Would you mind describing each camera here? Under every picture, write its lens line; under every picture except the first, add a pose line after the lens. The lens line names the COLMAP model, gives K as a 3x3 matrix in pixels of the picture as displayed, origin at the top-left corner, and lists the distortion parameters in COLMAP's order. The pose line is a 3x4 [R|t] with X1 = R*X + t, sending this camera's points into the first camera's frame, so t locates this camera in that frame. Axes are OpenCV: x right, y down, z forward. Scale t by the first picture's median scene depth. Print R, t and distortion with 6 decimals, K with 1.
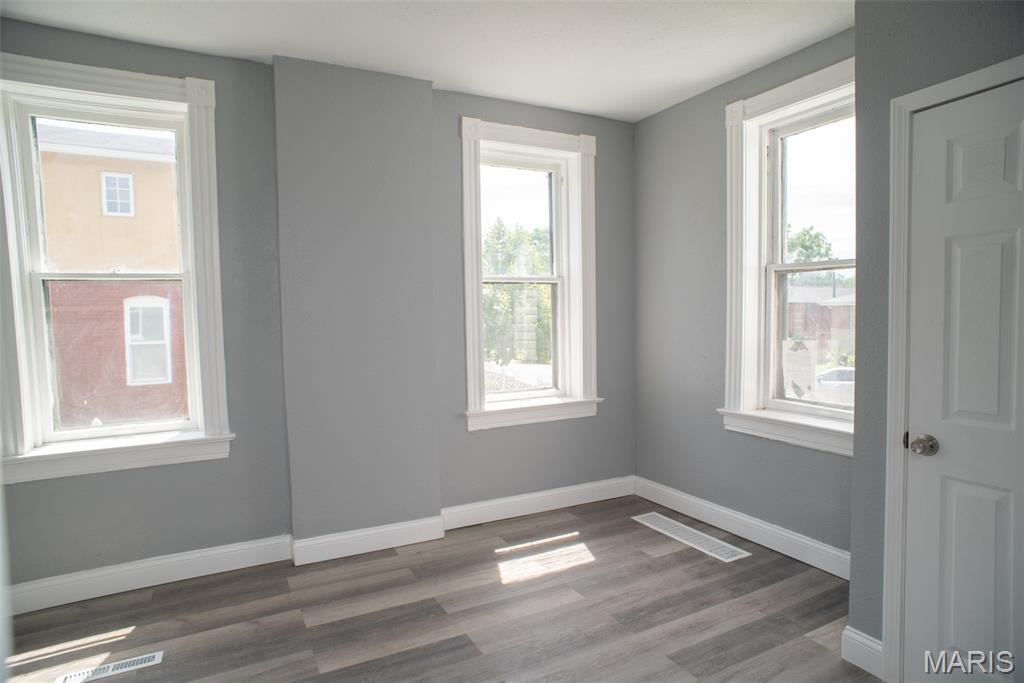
lens RADIAL K [[588.3, 0, 512.8], [0, 588.3, 343.6], [0, 0, 1]] dist [-0.070592, 0.035690]
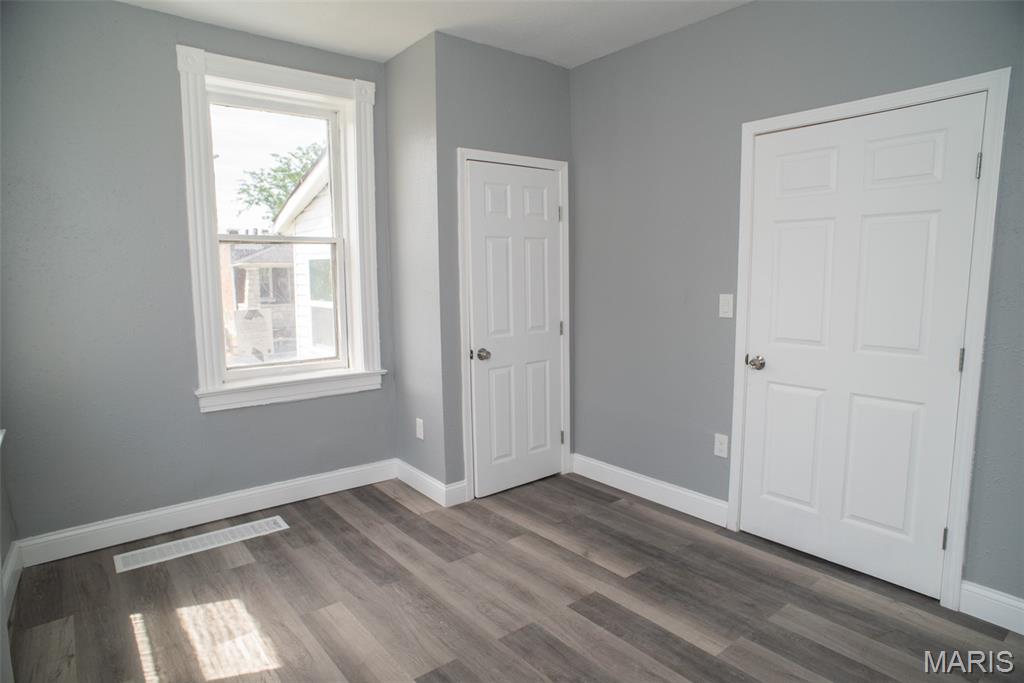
lens RADIAL K [[588.3, 0, 510.1], [0, 588.3, 342.5], [0, 0, 1]] dist [-0.070592, 0.035690]
pose [[-0.182854, -0.101183, 0.977919, -0.733841], [0.068178, 0.990990, 0.115284, -0.040355], [-0.980773, 0.087752, -0.174309, 0.843835]]
